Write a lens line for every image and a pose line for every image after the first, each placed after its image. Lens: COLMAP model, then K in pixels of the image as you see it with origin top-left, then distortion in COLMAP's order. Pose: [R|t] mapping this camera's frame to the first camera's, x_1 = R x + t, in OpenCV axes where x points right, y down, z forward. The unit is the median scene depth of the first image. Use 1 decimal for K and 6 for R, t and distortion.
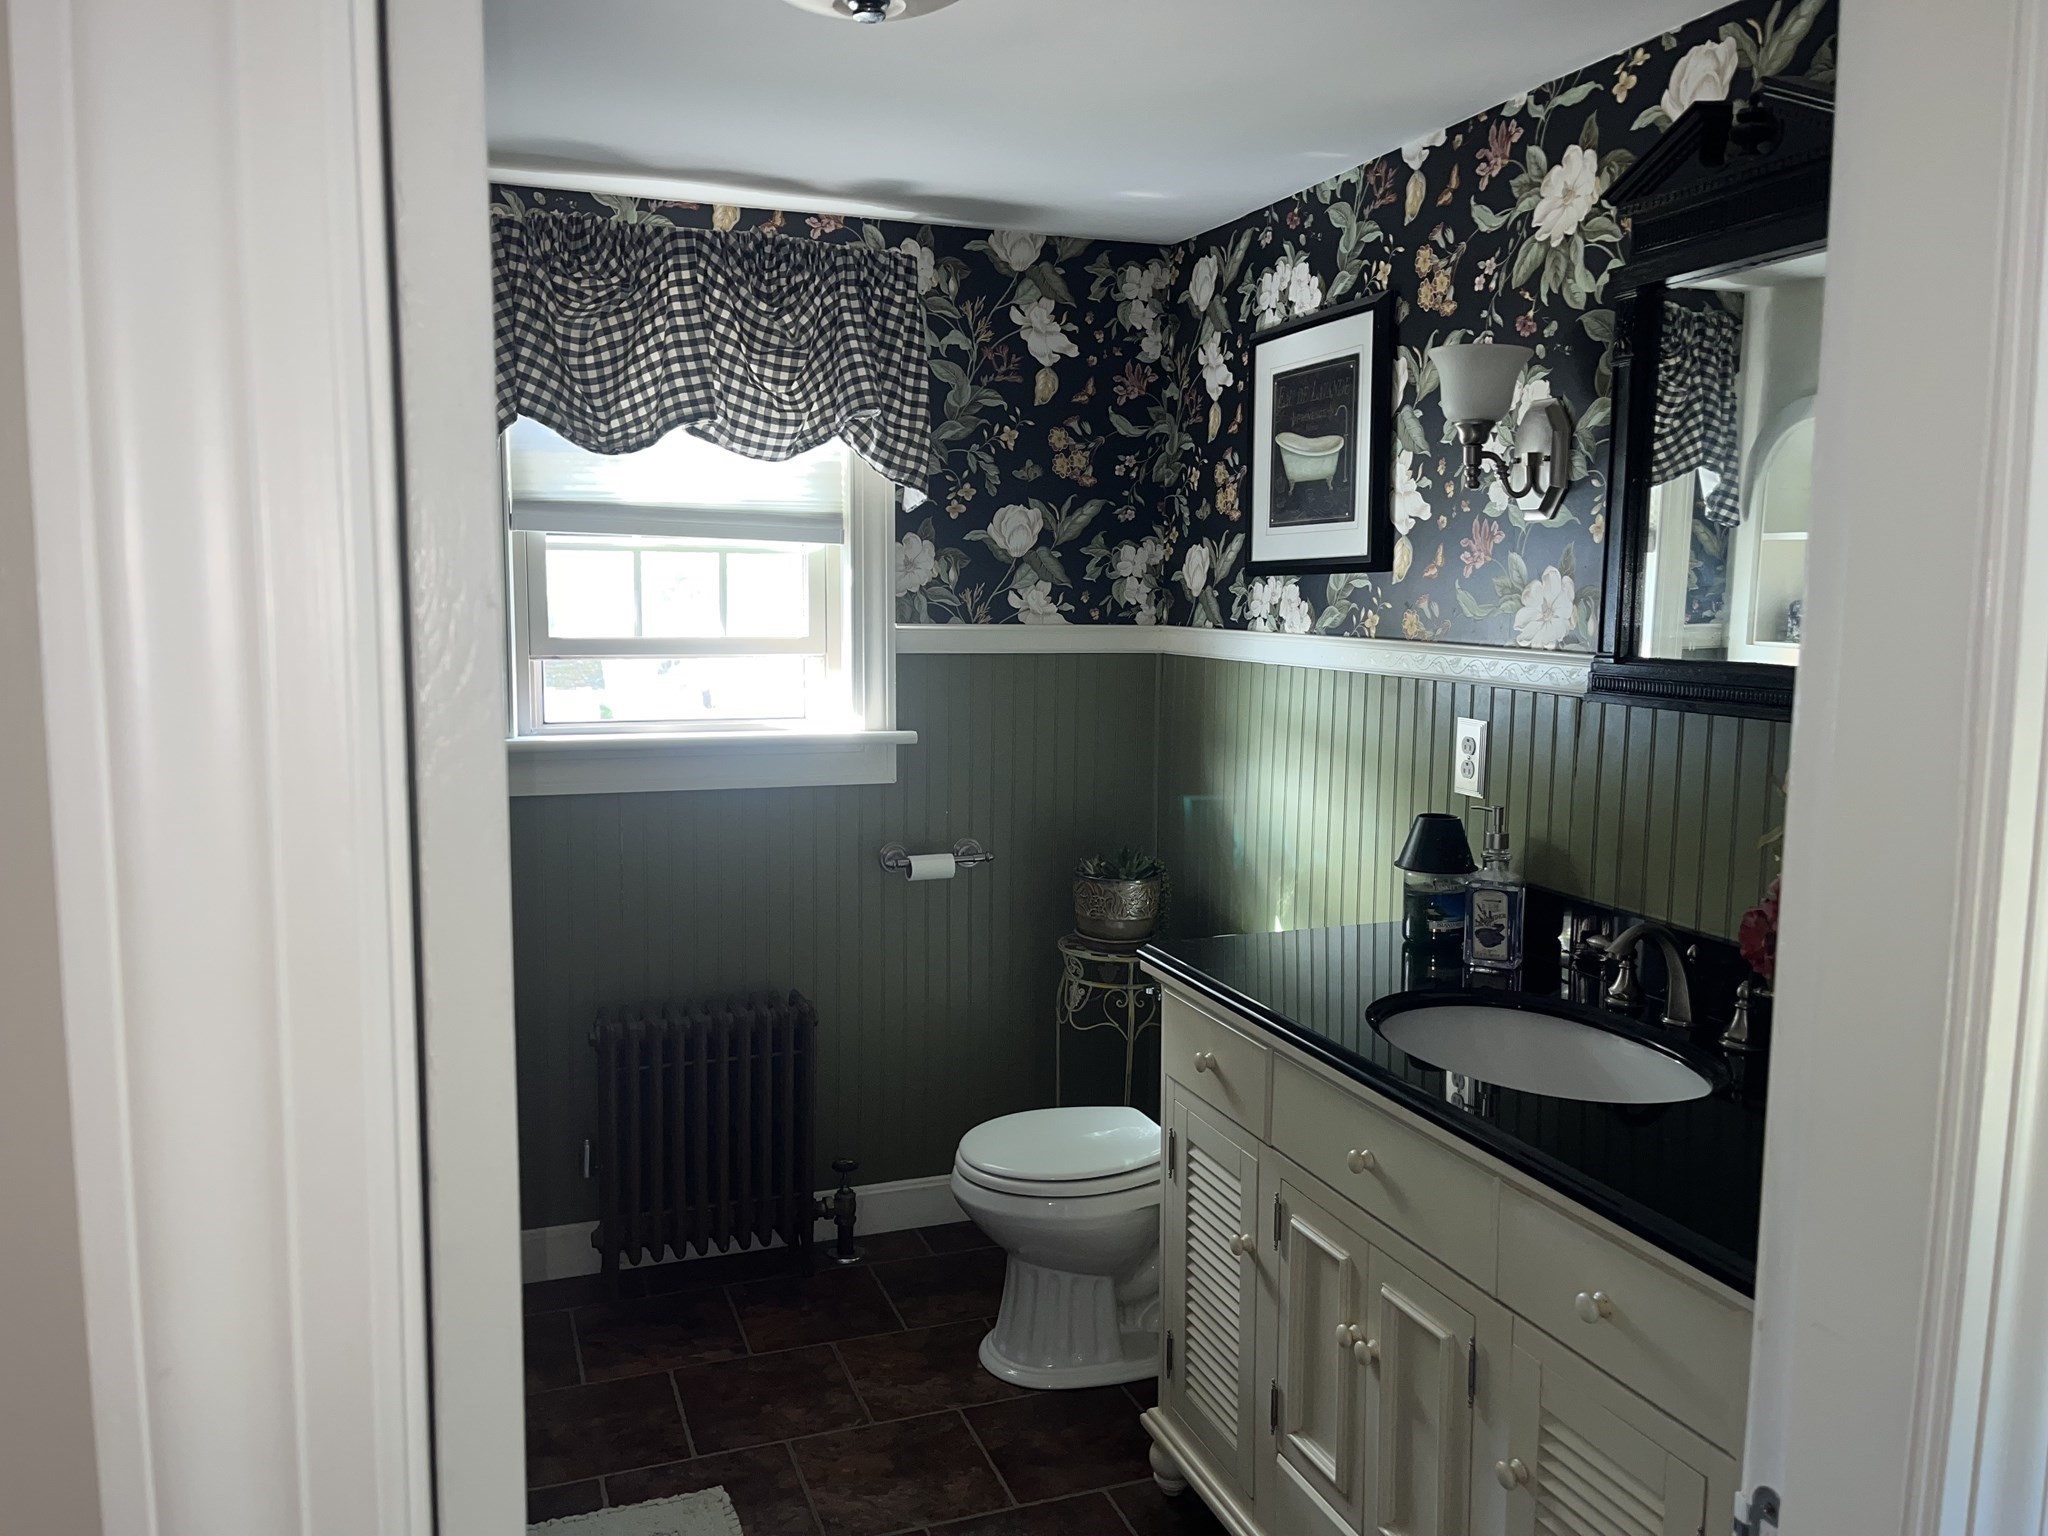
lens RADIAL K [[1547.9, 0, 1016.9], [0, 1547.9, 767.0], [0, 0, 1]] dist [0.056932, -0.074146]
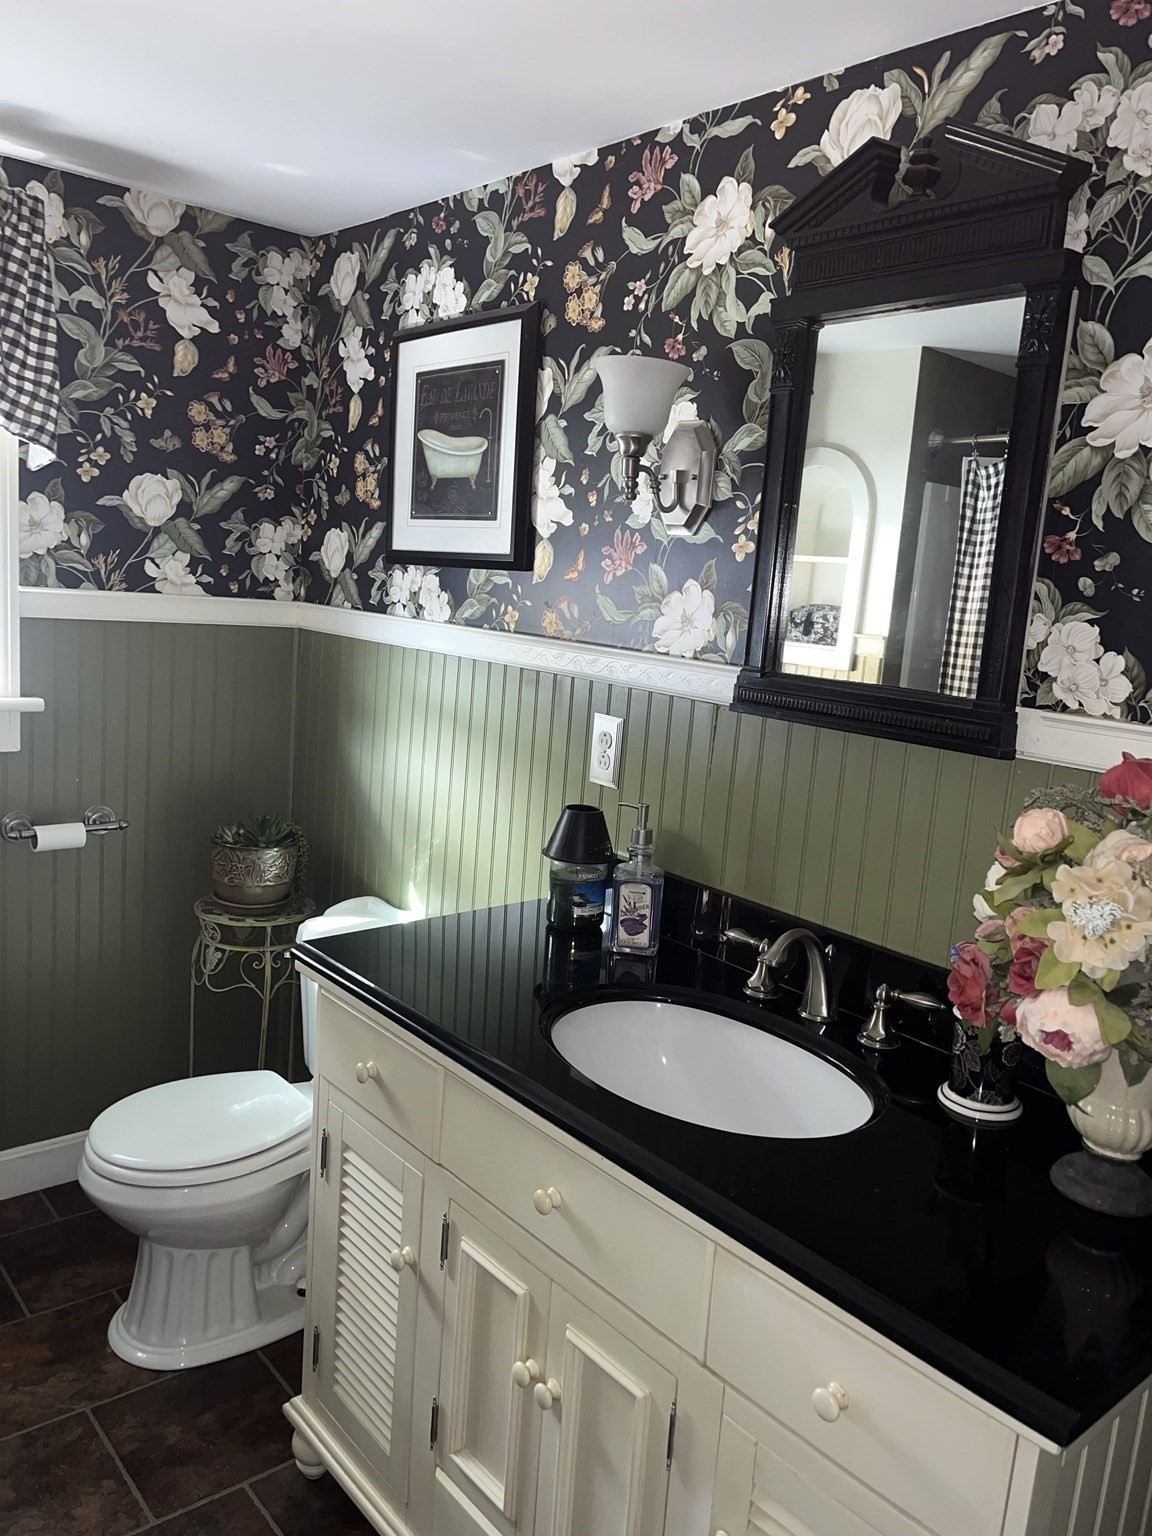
lens RADIAL K [[1160.9, 0, 575.5], [0, 1160.9, 761.7], [0, 0, 1]] dist [0.056932, -0.074146]
pose [[0.936539, 0.006803, 0.350498, -0.010858], [-0.026237, 0.998368, 0.050728, -0.035649], [-0.349580, -0.056705, 0.935189, 0.229777]]
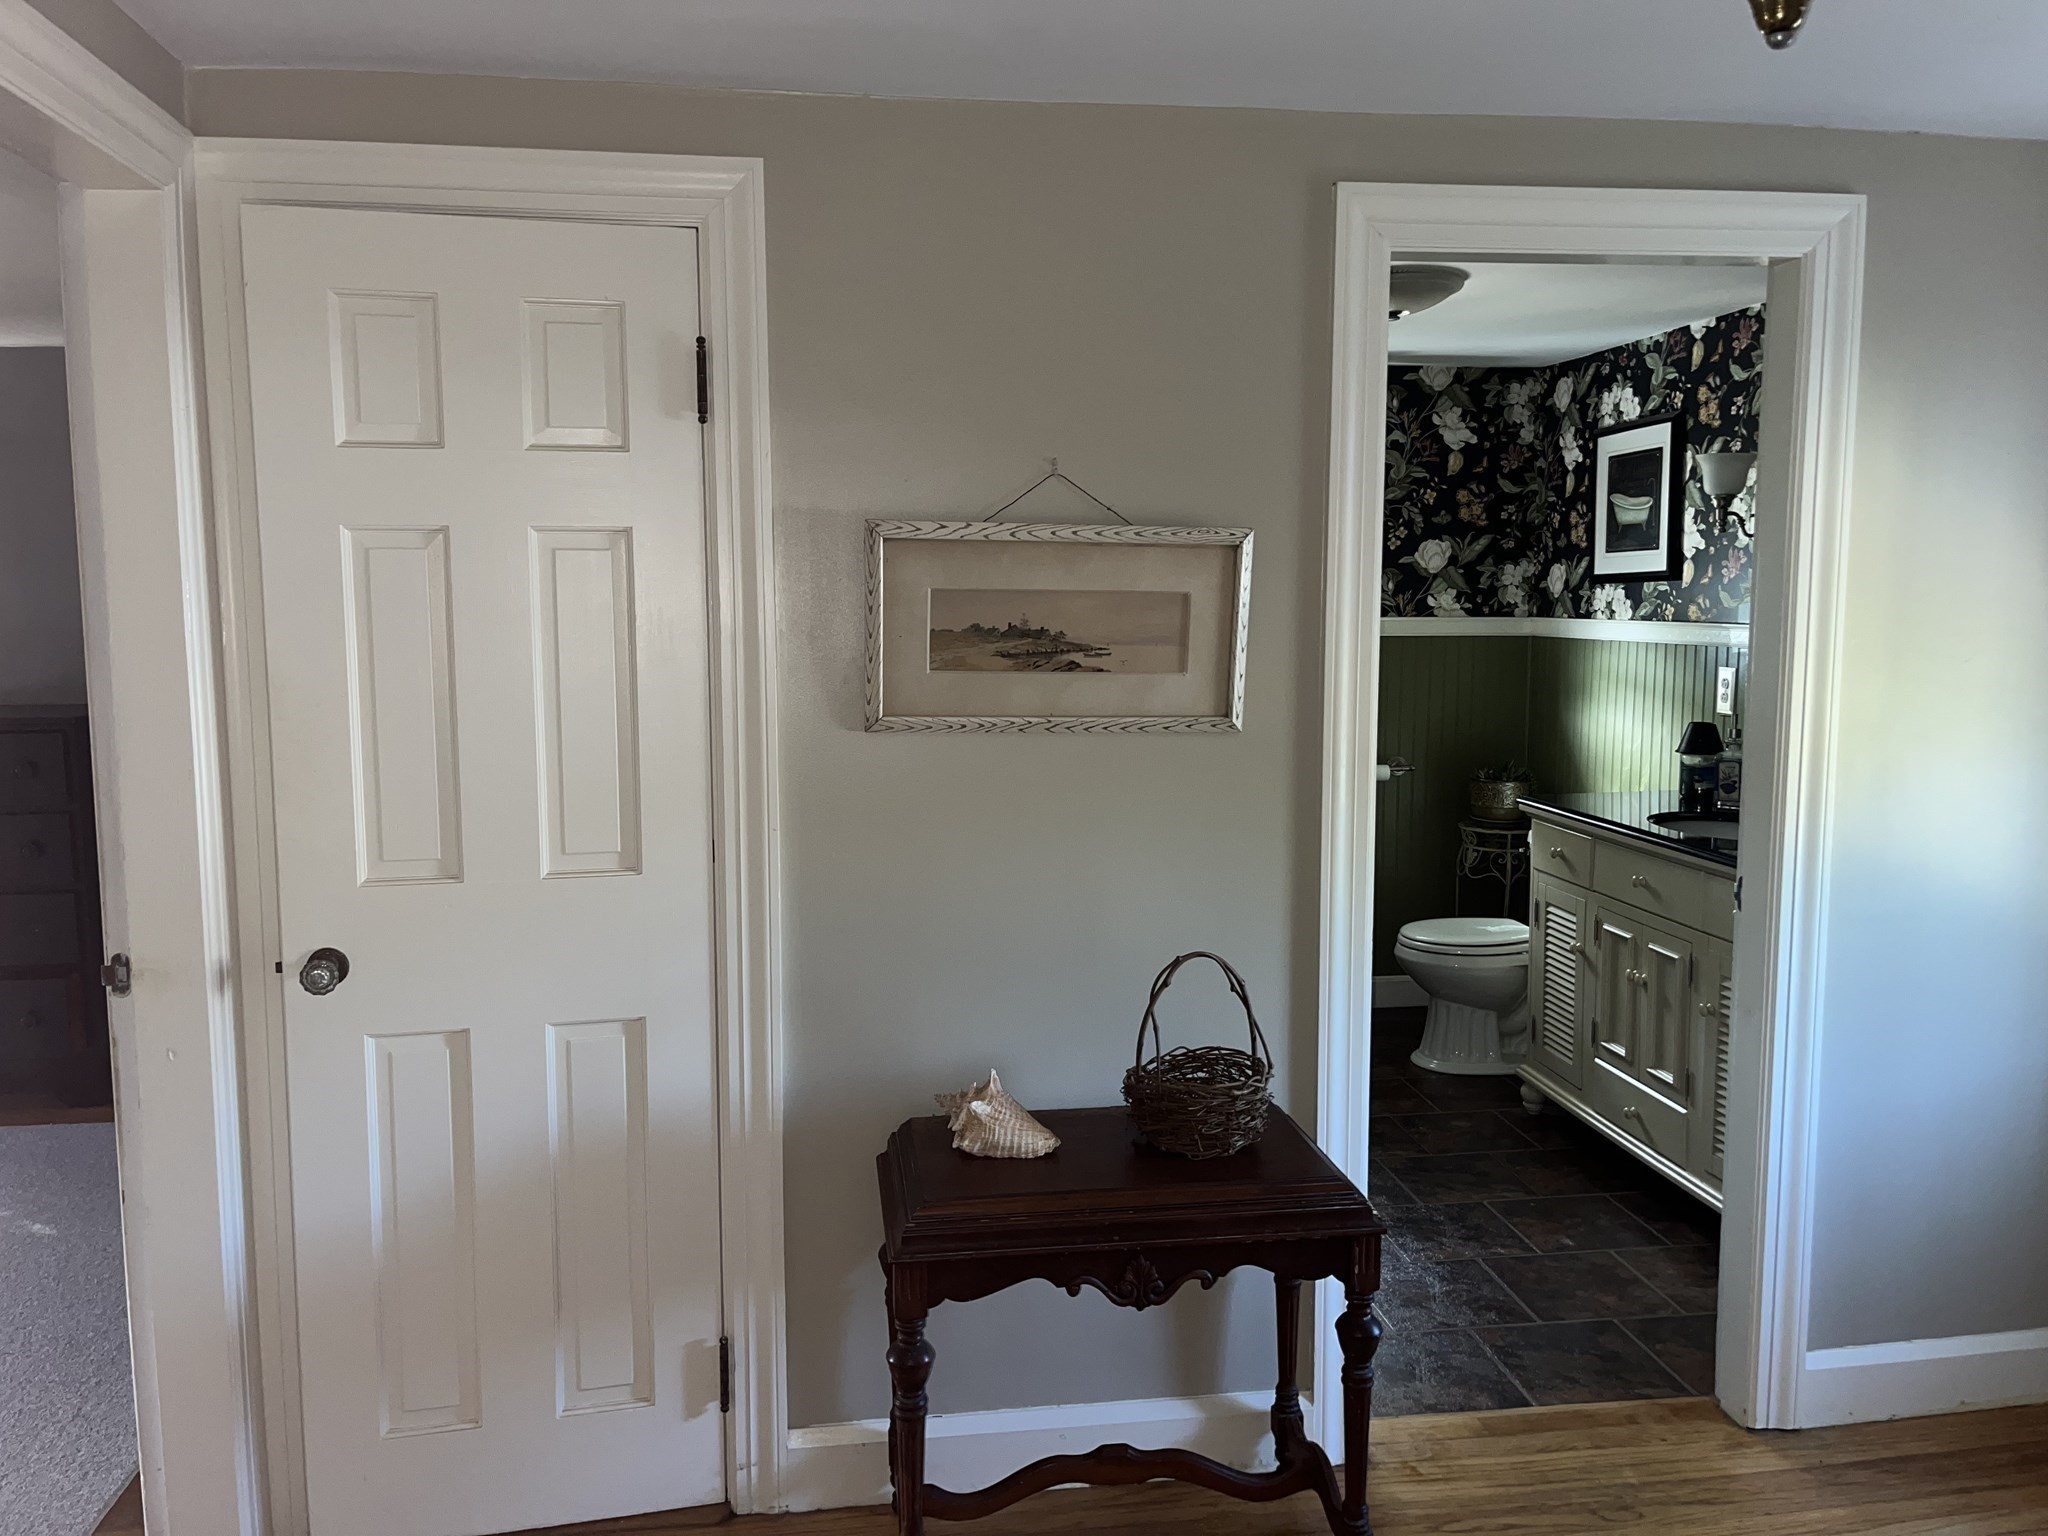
lens RADIAL K [[1547.9, 0, 1027.7], [0, 1547.9, 763.0], [0, 0, 1]] dist [0.056932, -0.074146]
pose [[0.977108, 0.012462, -0.212378, -0.079129], [-0.014587, 0.999858, -0.008443, 0.089075], [0.212243, 0.011348, 0.977151, -0.737561]]
